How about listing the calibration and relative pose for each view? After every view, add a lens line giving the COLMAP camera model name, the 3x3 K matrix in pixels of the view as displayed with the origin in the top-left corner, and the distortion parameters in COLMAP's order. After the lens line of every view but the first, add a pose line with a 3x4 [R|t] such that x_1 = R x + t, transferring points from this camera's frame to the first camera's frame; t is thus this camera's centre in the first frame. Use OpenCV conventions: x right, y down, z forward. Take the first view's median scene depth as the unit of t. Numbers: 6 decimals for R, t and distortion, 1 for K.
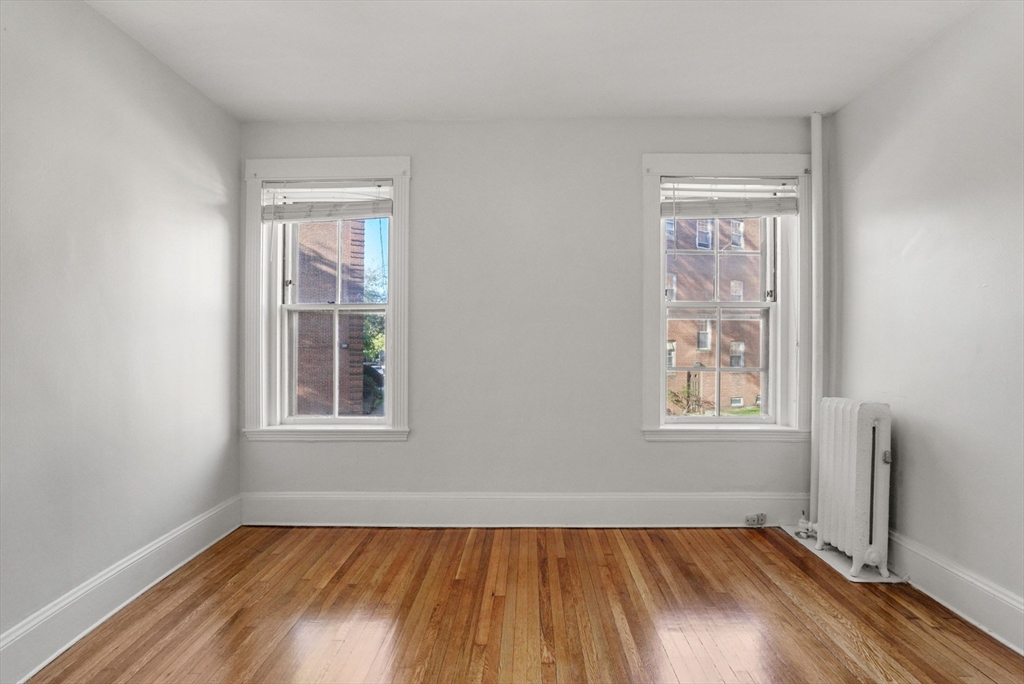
lens RADIAL K [[465.4, 0, 516.3], [0, 465.4, 337.7], [0, 0, 1]] dist [-0.005900, 0.000794]
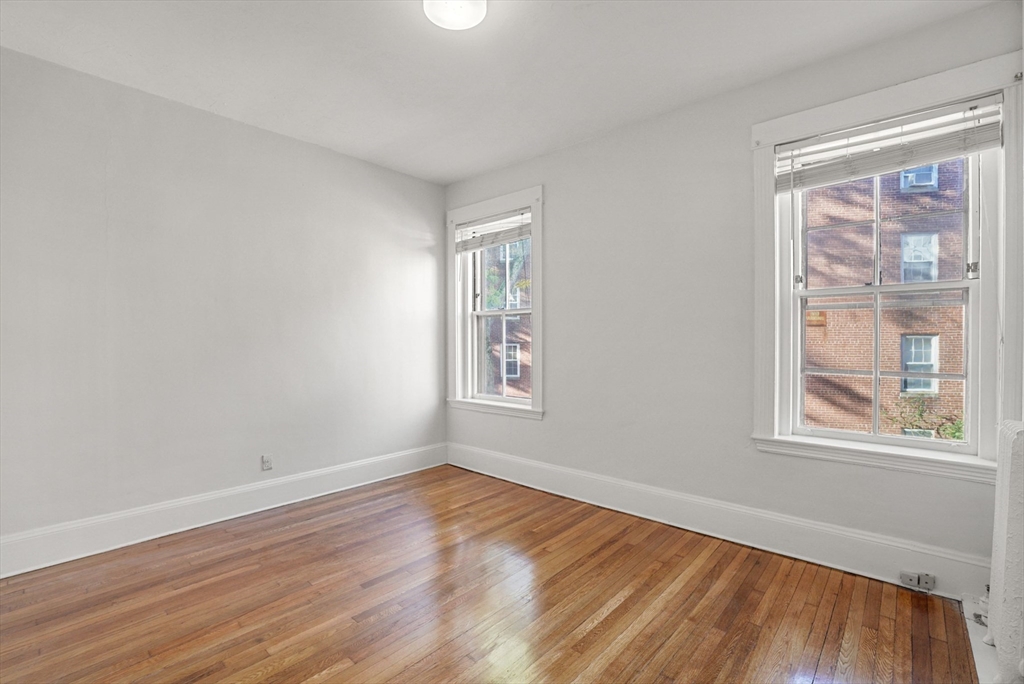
lens RADIAL K [[465.4, 0, 519.1], [0, 465.4, 344.4], [0, 0, 1]] dist [-0.005900, 0.000794]
pose [[0.759591, 0.008454, -0.650347, 0.517848], [0.006211, 0.999776, 0.020252, -0.000951], [0.650372, -0.019423, 0.759368, 0.039648]]
